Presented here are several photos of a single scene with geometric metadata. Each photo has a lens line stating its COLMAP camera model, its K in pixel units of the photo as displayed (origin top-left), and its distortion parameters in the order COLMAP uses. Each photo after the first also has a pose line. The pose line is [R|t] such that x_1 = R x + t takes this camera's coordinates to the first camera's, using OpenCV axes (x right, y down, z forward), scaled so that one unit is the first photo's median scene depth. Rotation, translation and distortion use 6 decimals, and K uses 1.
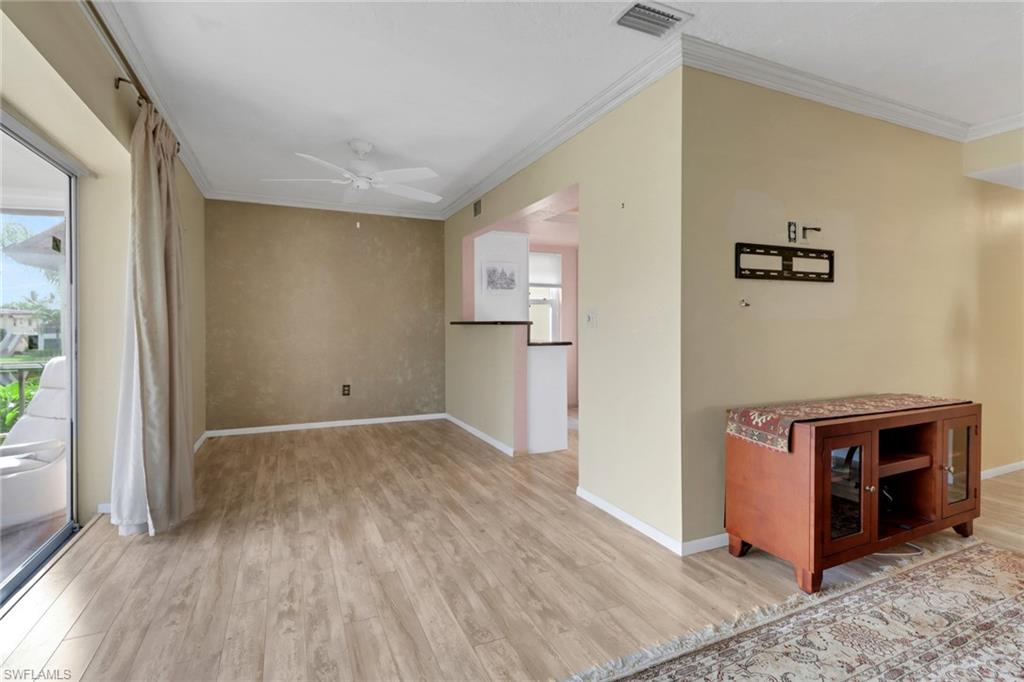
lens RADIAL K [[483.5, 0, 511.8], [0, 483.5, 332.1], [0, 0, 1]] dist [0.017836, -0.014283]
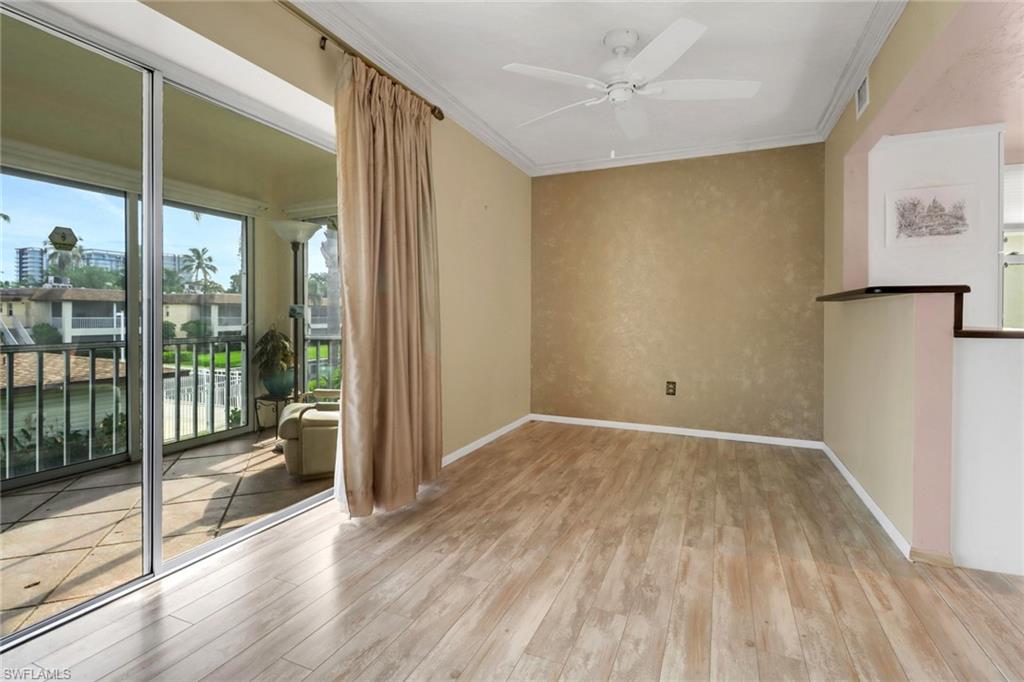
lens RADIAL K [[496.7, 0, 502.4], [0, 496.7, 320.8], [0, 0, 1]] dist [0.017927, -0.015668]
pose [[0.669117, 0.011449, -0.743068, 0.137119], [-0.016299, 0.999867, 0.000730, 0.026798], [0.742978, 0.011623, 0.669215, 0.478244]]
